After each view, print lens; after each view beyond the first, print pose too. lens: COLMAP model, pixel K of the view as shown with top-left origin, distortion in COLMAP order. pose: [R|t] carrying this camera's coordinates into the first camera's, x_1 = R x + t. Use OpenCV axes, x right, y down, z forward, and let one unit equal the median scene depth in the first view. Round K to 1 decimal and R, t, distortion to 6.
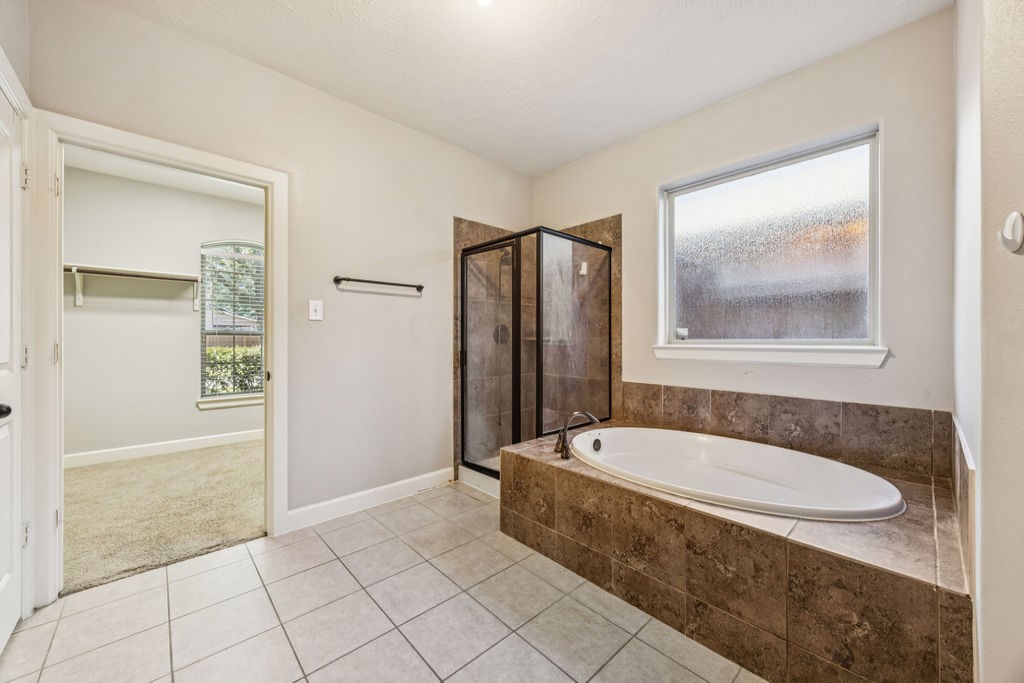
lens RADIAL K [[393.0, 0, 517.6], [0, 393.0, 340.1], [0, 0, 1]] dist [-0.000004, 0.000563]
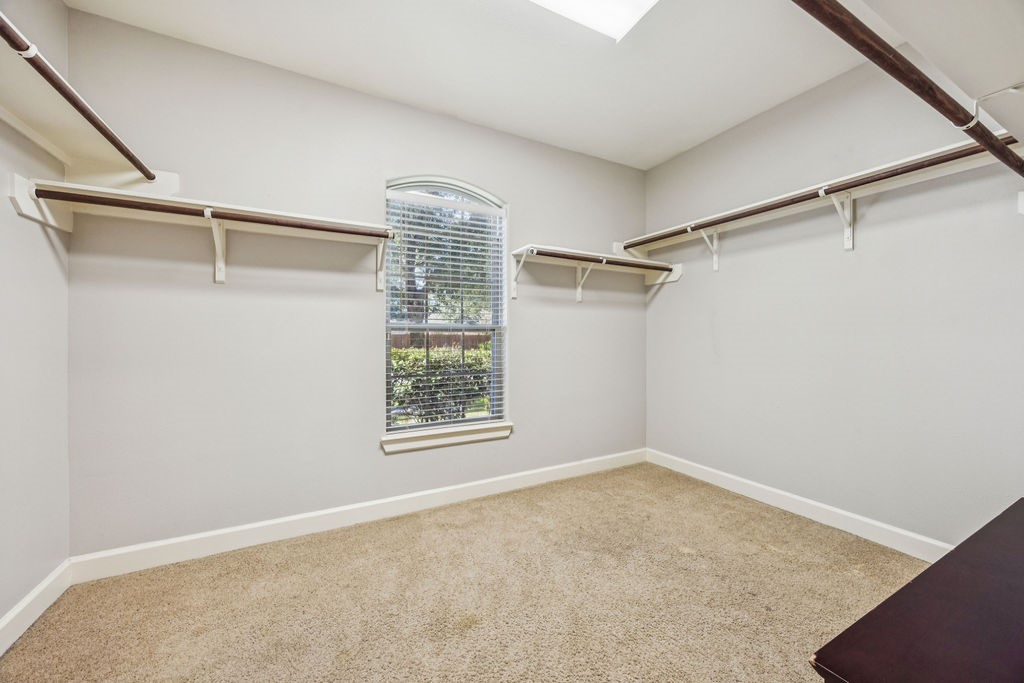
lens RADIAL K [[393.0, 0, 520.0], [0, 393.0, 336.1], [0, 0, 1]] dist [-0.000004, 0.000563]
pose [[0.969625, 0.003714, -0.244567, -0.647566], [-0.002694, 0.999986, 0.004505, -0.010950], [0.244581, -0.003710, 0.969622, 0.652679]]
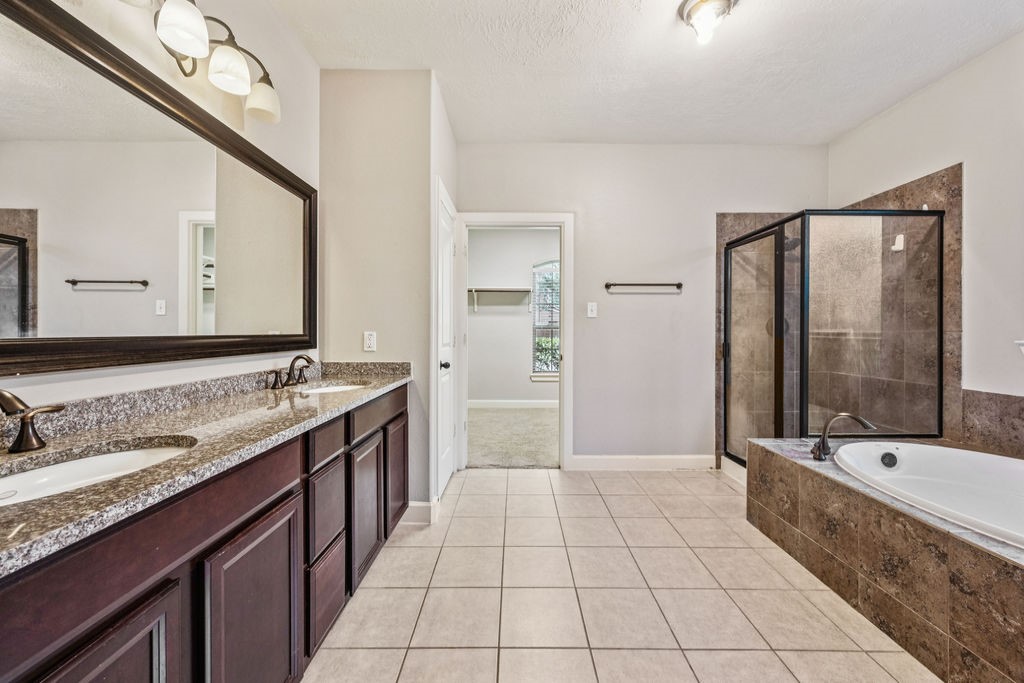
lens RADIAL K [[393.0, 0, 511.0], [0, 393.0, 335.1], [0, 0, 1]] dist [-0.000004, 0.000563]
pose [[0.726218, 0.006132, -0.687437, 0.169964], [-0.001949, 0.999975, 0.006861, -0.000024], [0.687462, -0.003643, 0.726212, -0.130094]]
